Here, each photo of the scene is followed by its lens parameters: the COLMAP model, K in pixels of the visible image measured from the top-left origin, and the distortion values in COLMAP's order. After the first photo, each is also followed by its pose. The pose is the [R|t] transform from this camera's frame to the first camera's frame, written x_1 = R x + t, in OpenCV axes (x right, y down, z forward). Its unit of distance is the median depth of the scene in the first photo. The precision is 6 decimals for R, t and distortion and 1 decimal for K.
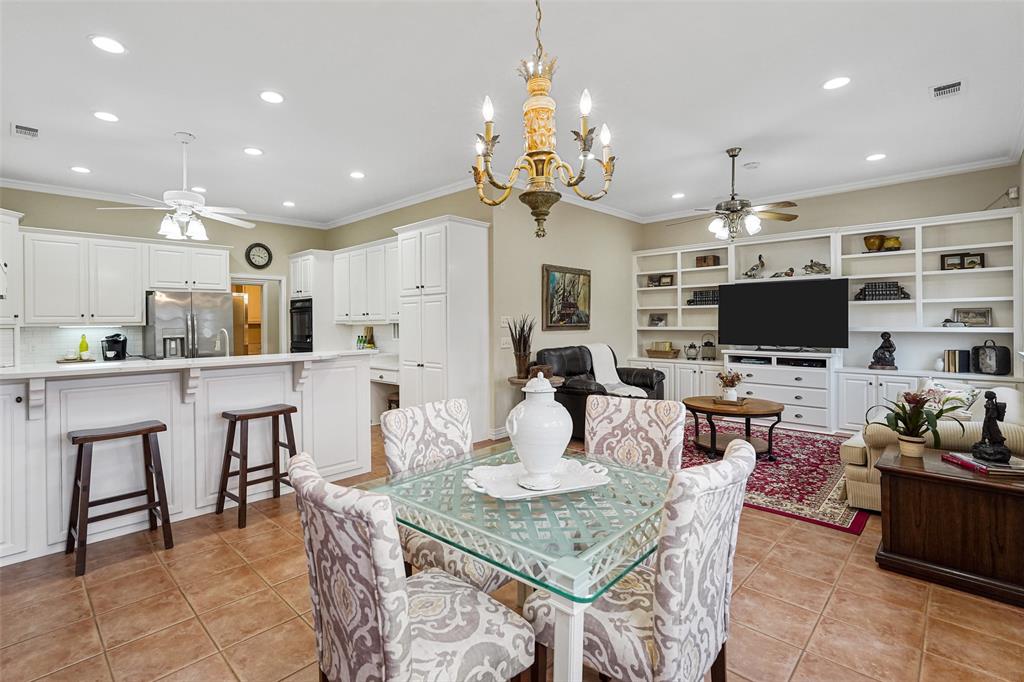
lens RADIAL K [[483.3, 0, 486.0], [0, 483.3, 327.2], [0, 0, 1]] dist [-0.017869, 0.002996]
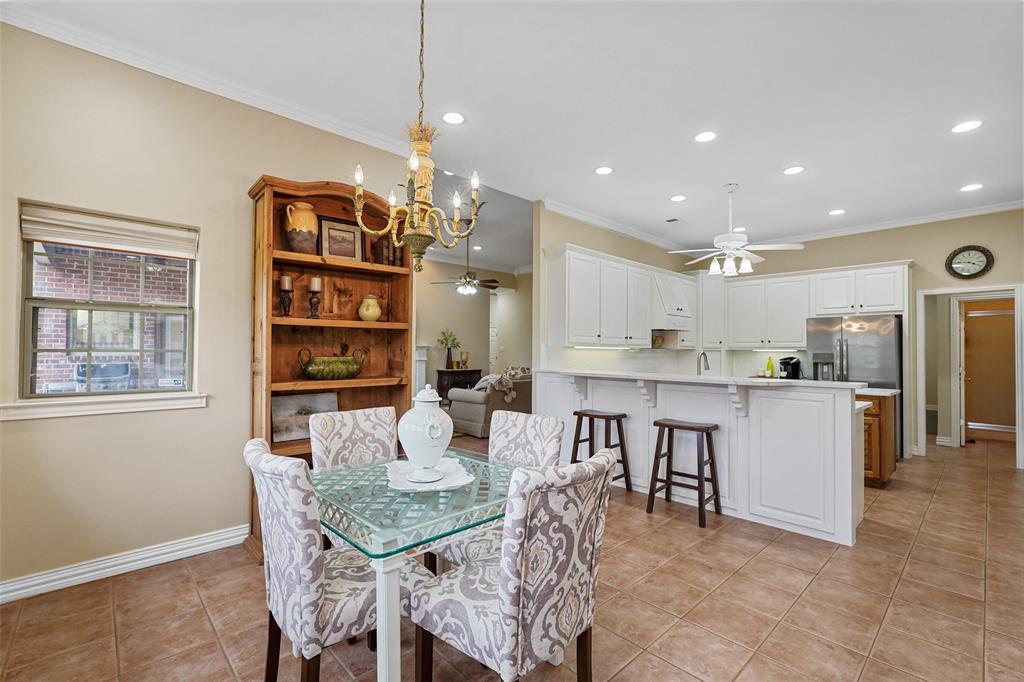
lens RADIAL K [[456.1, 0, 508.9], [0, 456.1, 341.8], [0, 0, 1]] dist [-0.011894, 0.005784]
pose [[-0.038072, -0.011383, -0.999210, 0.332444], [-0.016800, 0.999801, -0.010750, 0.000140], [0.999134, 0.016377, -0.038256, 0.337863]]
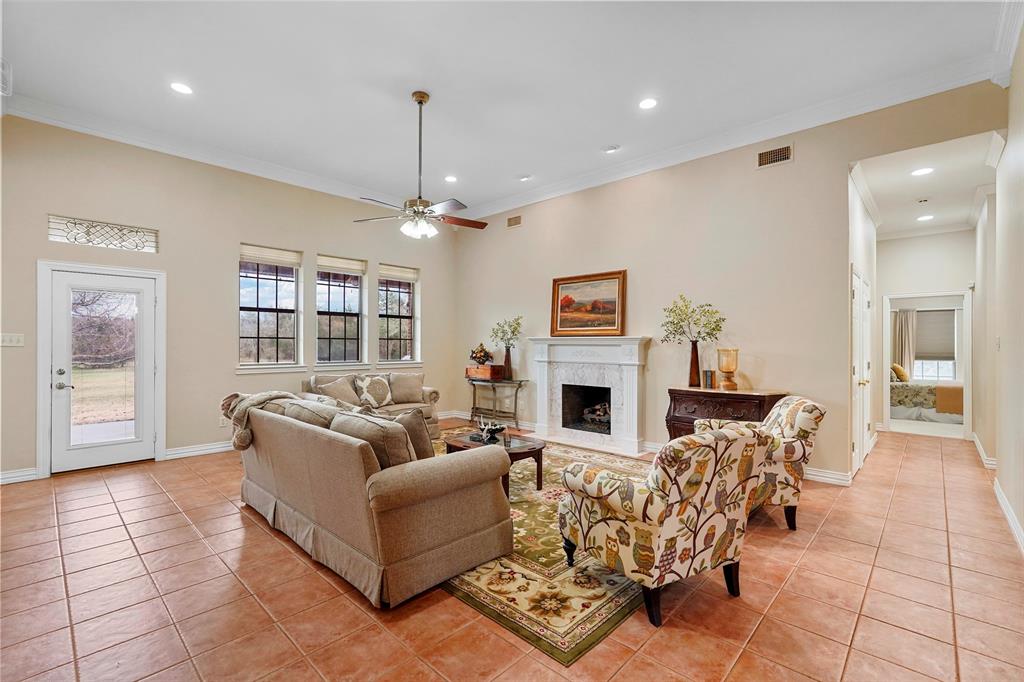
lens RADIAL K [[456.1, 0, 483.6], [0, 456.1, 353.4], [0, 0, 1]] dist [-0.011894, 0.005784]
pose [[-0.999960, 0.008473, -0.002790, -1.004068], [0.008367, 0.999319, 0.035936, -0.001640], [0.003093, 0.035912, -0.999350, 0.841873]]
